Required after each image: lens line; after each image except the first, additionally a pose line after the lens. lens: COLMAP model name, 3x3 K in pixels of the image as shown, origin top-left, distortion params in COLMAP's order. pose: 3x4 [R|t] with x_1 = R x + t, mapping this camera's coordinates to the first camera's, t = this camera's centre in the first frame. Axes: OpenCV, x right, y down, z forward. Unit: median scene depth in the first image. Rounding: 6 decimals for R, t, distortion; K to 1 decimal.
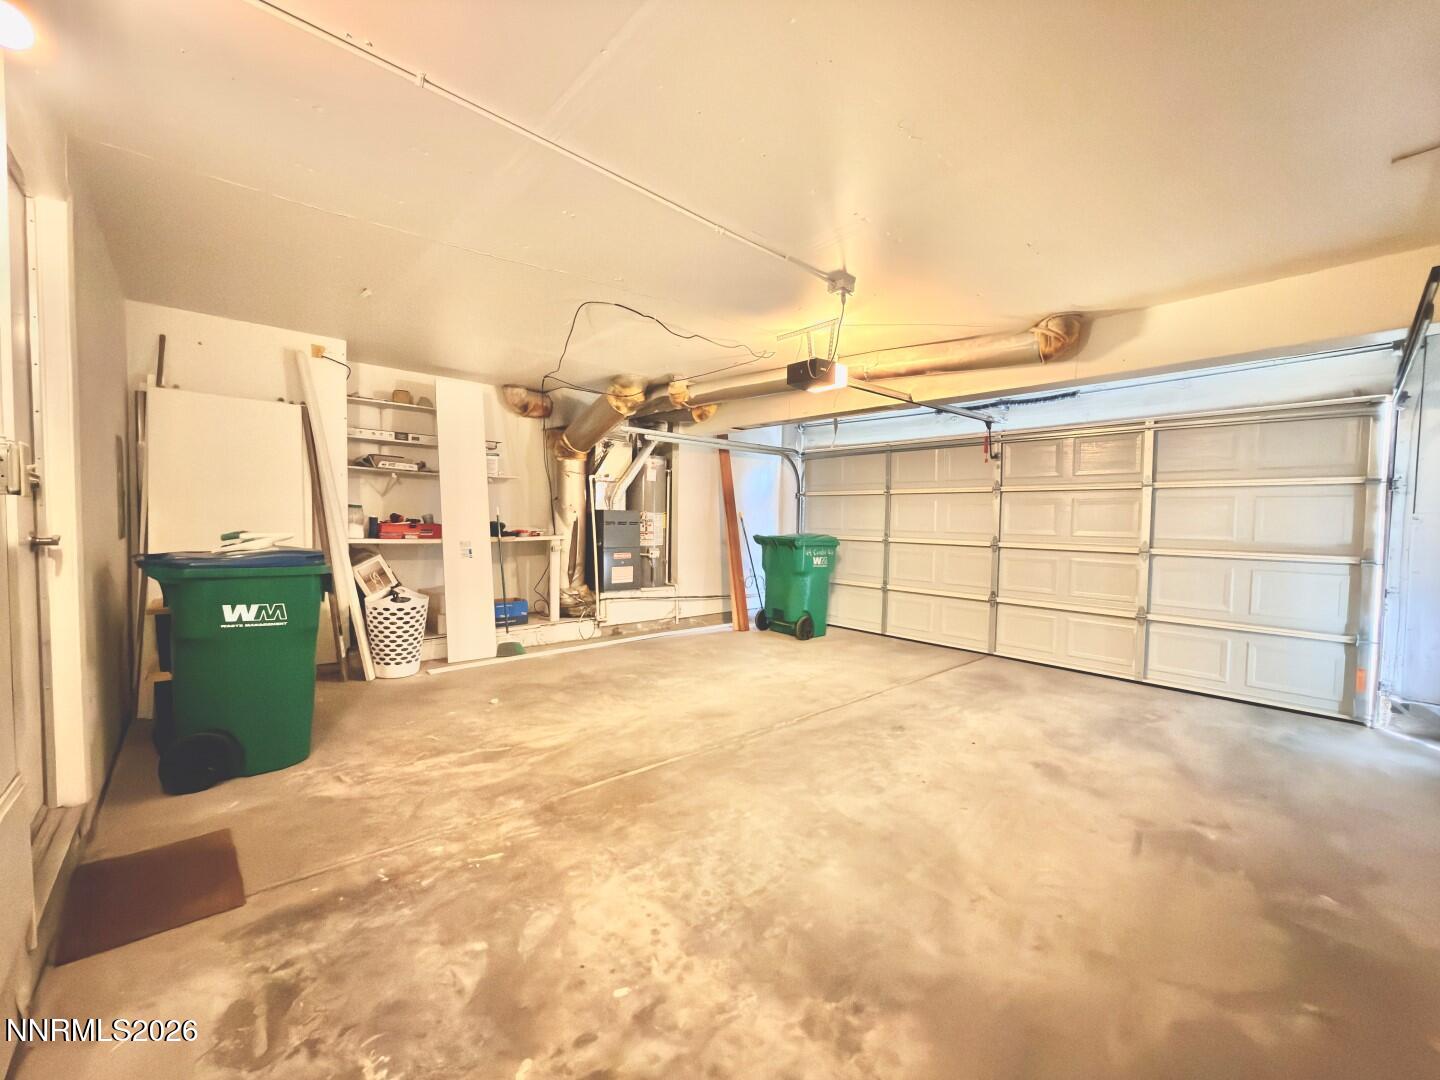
lens RADIAL K [[575.0, 0, 720.3], [0, 575.0, 543.9], [0, 0, 1]] dist [-0.001949, 0.000107]
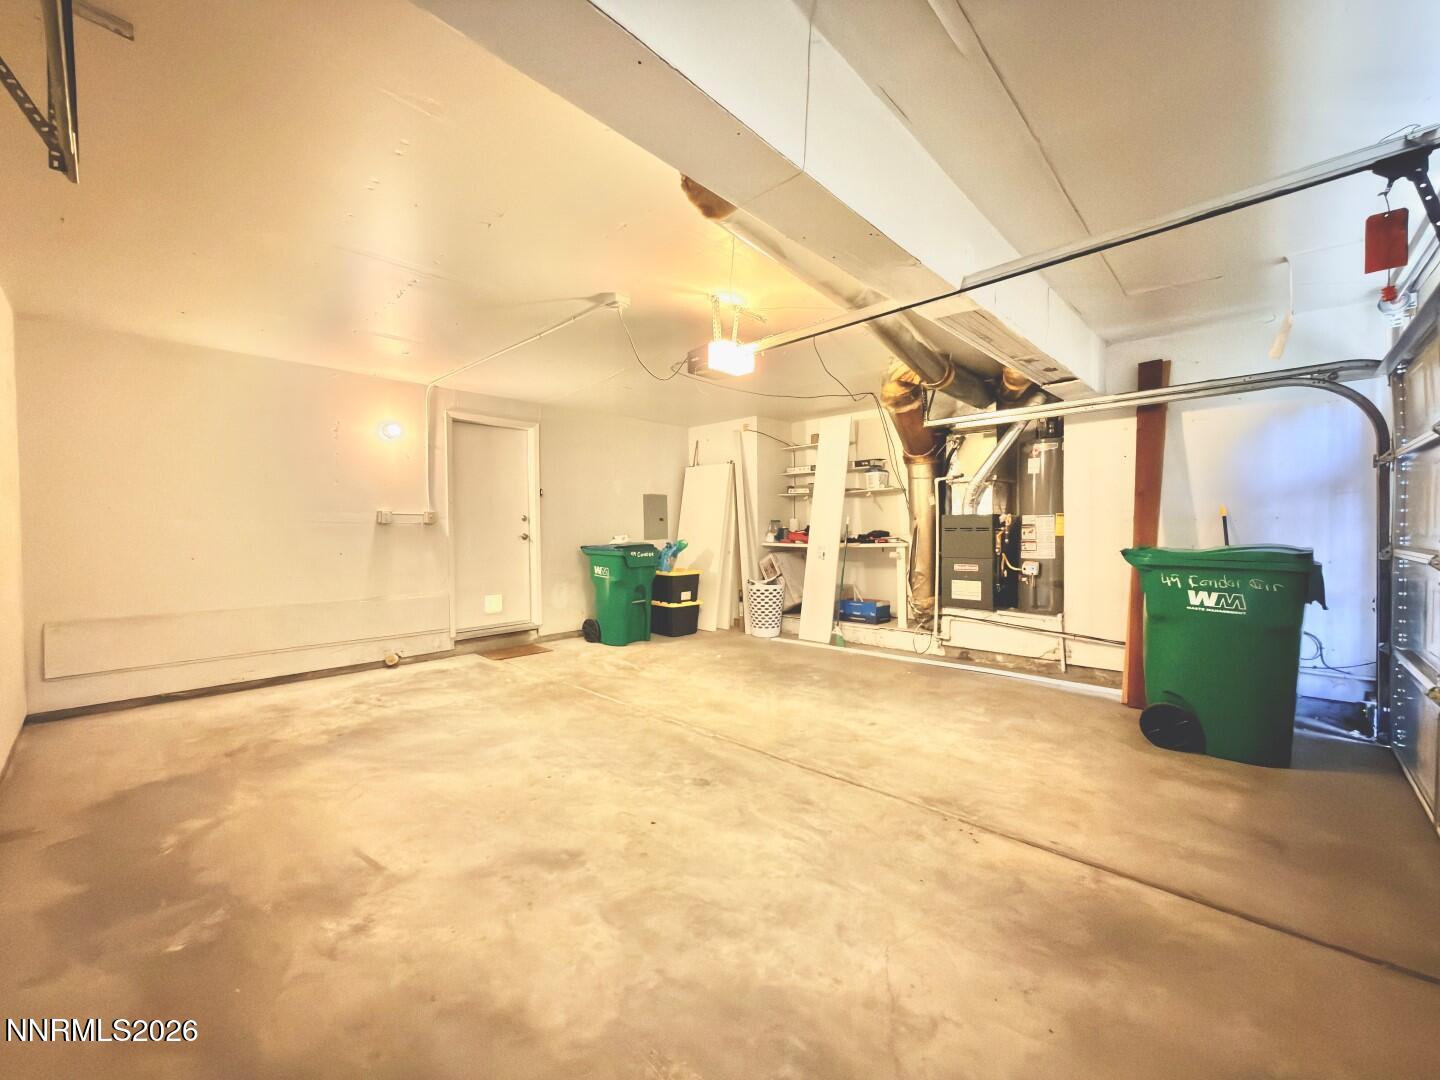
lens RADIAL K [[575.0, 0, 720.1], [0, 575.0, 535.6], [0, 0, 1]] dist [-0.001949, 0.000107]
pose [[0.079989, -0.007330, -0.996769, 0.965740], [-0.036797, 0.999270, -0.010301, -0.007234], [0.996116, 0.037502, 0.079661, 0.837120]]
